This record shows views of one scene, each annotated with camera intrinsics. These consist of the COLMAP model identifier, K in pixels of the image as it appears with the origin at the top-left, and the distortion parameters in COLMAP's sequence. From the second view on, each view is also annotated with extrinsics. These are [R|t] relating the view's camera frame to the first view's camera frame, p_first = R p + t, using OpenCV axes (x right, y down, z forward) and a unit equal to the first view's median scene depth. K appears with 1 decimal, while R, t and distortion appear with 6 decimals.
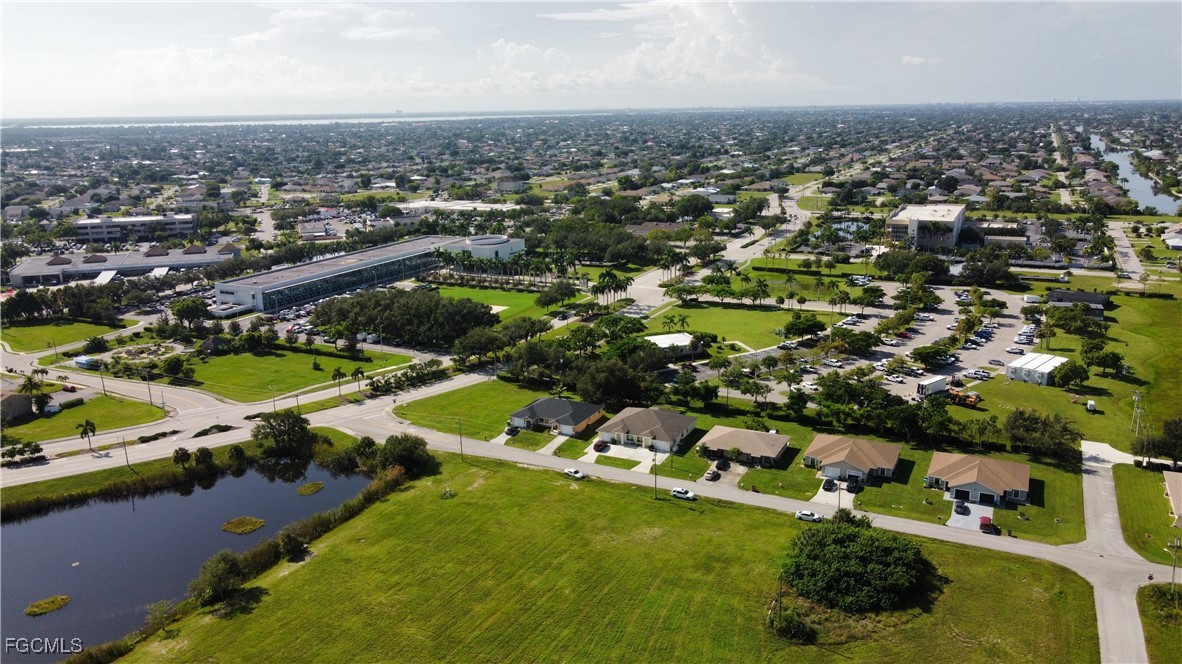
lens RADIAL K [[881.2, 0, 591.0], [0, 881.2, 332.0], [0, 0, 1]] dist [-0.007881, 0.051513]
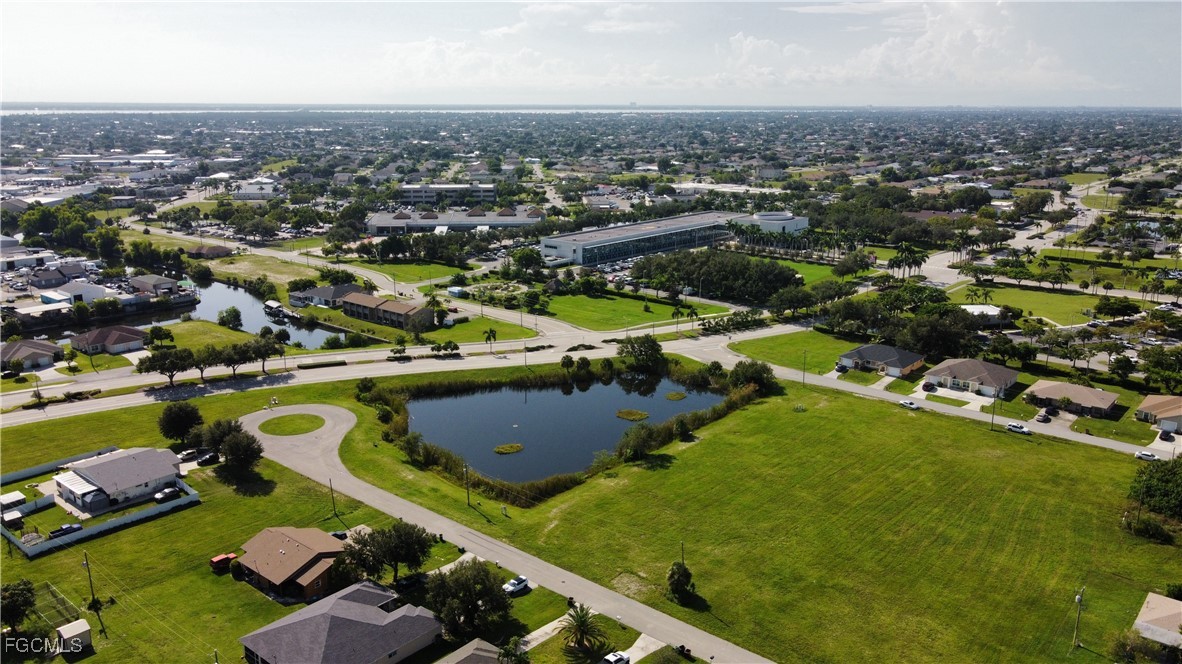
lens RADIAL K [[900.3, 0, 581.3], [0, 900.3, 333.3], [0, 0, 1]] dist [-0.009550, 0.034509]
pose [[0.970292, 0.080040, -0.228315, -0.087833], [-0.080124, 0.996745, 0.008916, 0.047436], [0.228286, 0.009642, 0.973546, -0.113558]]
